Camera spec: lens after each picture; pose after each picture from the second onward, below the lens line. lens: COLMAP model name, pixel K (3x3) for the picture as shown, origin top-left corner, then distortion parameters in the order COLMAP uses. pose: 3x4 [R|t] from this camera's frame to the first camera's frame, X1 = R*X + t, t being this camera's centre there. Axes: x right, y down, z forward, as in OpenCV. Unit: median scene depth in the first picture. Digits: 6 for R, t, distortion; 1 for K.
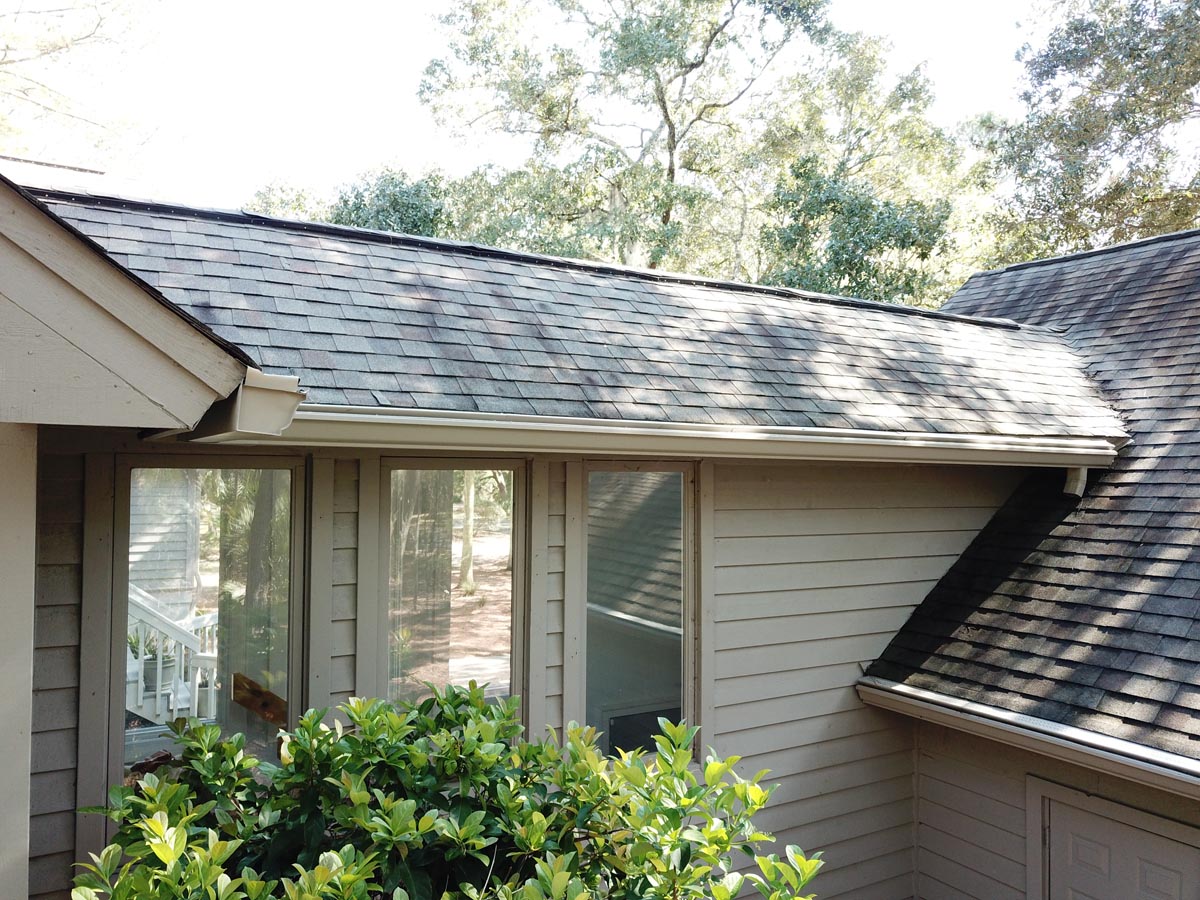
lens RADIAL K [[920.5, 0, 586.1], [0, 920.5, 449.4], [0, 0, 1]] dist [-0.005986, 0.008250]
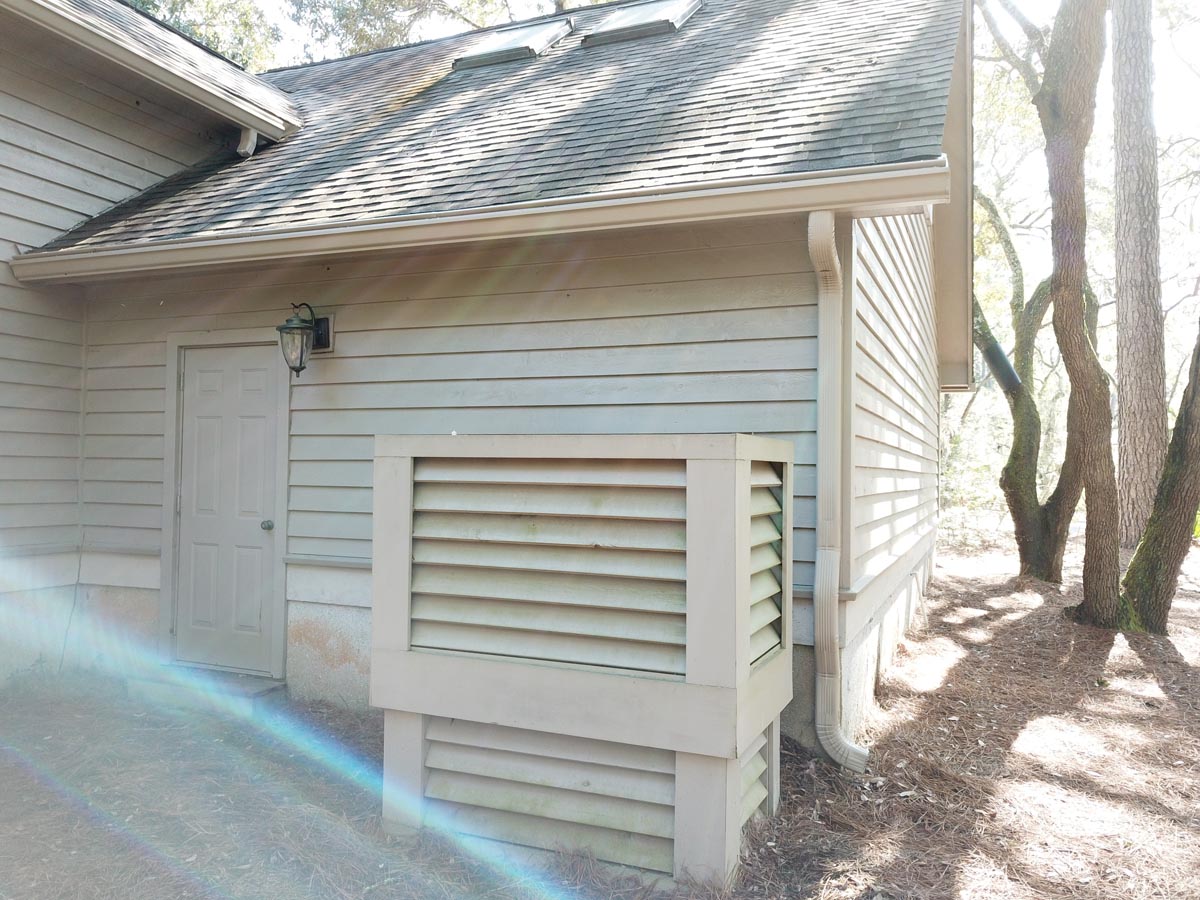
lens RADIAL K [[924.9, 0, 600.0], [0, 924.9, 450.0], [0, 0, 1]] dist [-0.001978, 0.064876]
pose [[0.799575, 0.026187, 0.599994, 0.184415], [-0.021591, 0.999656, -0.014858, 0.433756], [-0.600177, -0.001075, 0.799866, -0.232939]]
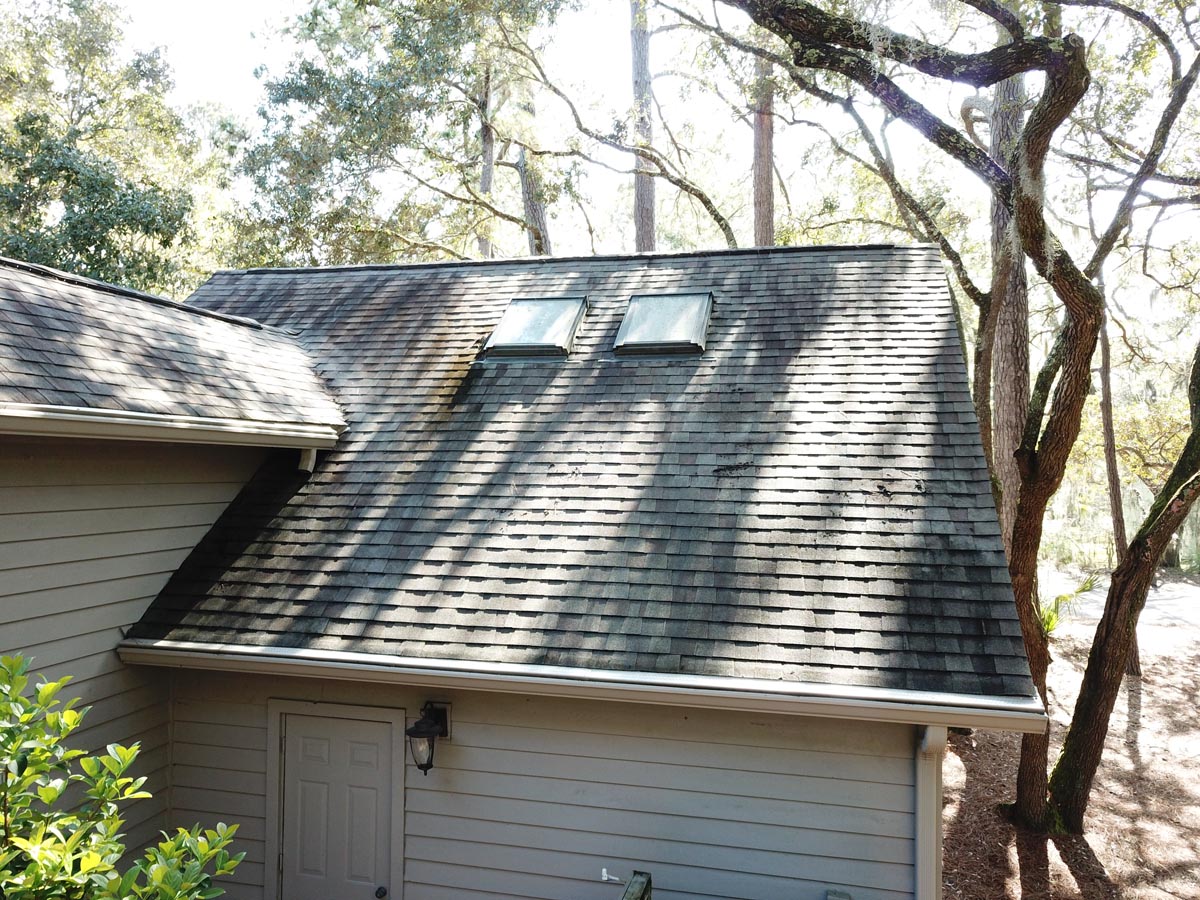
lens RADIAL K [[924.9, 0, 600.0], [0, 924.9, 450.0], [0, 0, 1]] dist [-0.001978, 0.064876]
pose [[0.688614, 0.008976, 0.725072, -0.096881], [-0.021237, 0.999744, 0.007792, 0.003342], [-0.724817, -0.020764, 0.688629, -0.137858]]
